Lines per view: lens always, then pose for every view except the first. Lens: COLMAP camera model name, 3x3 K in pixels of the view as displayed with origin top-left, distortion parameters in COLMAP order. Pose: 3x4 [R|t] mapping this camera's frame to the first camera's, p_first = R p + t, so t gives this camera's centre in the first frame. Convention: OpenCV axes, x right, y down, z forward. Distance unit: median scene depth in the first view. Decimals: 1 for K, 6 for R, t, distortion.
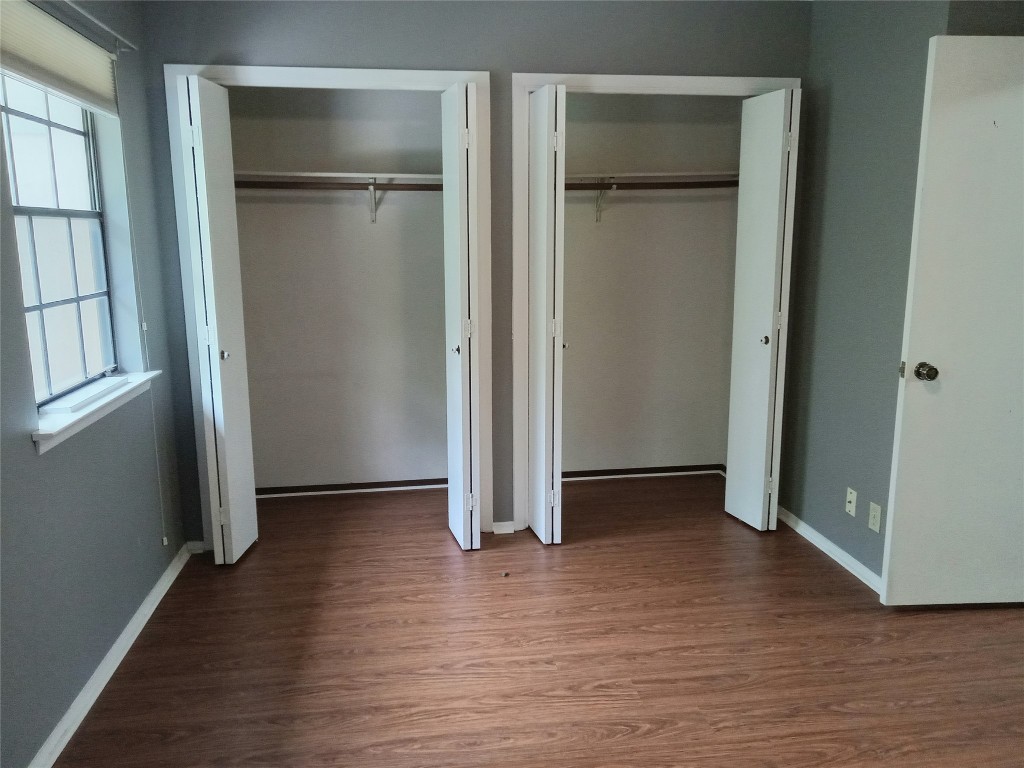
lens RADIAL K [[769.4, 0, 505.6], [0, 769.4, 377.4], [0, 0, 1]] dist [0.002856, 0.003366]
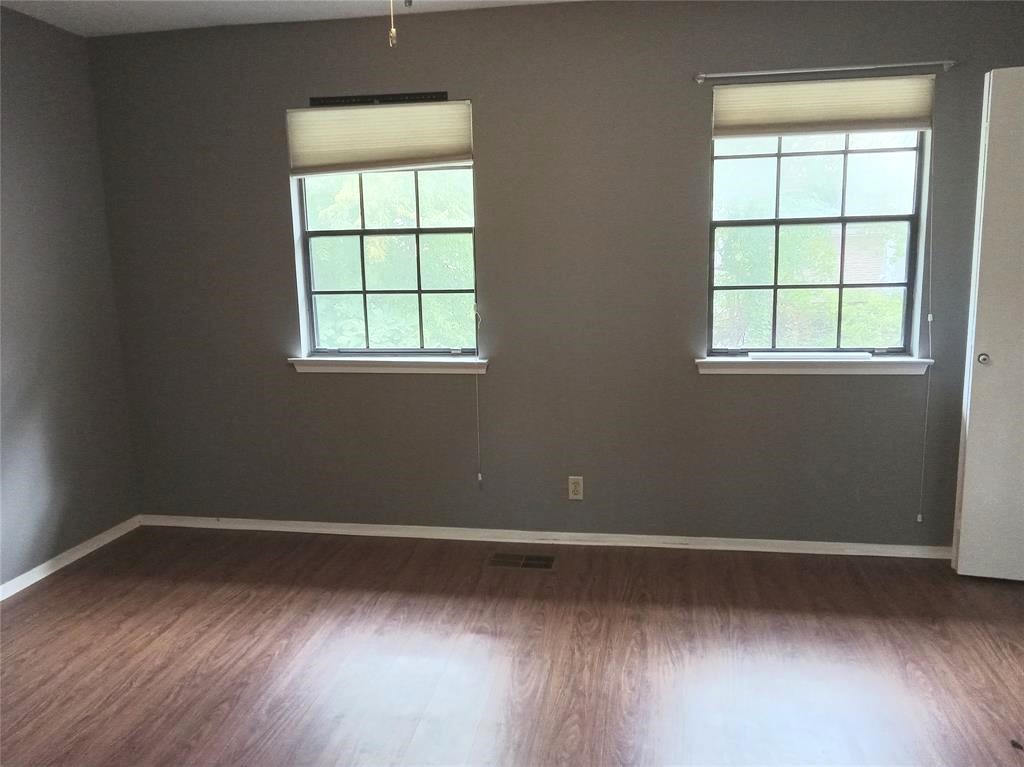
lens RADIAL K [[769.4, 0, 505.6], [0, 769.4, 376.9], [0, 0, 1]] dist [0.002856, 0.003366]
pose [[-0.301991, 0.166847, -0.938596, 0.813568], [-0.154637, 0.962952, 0.220931, -0.143420], [0.940685, 0.211861, -0.265002, 0.816638]]
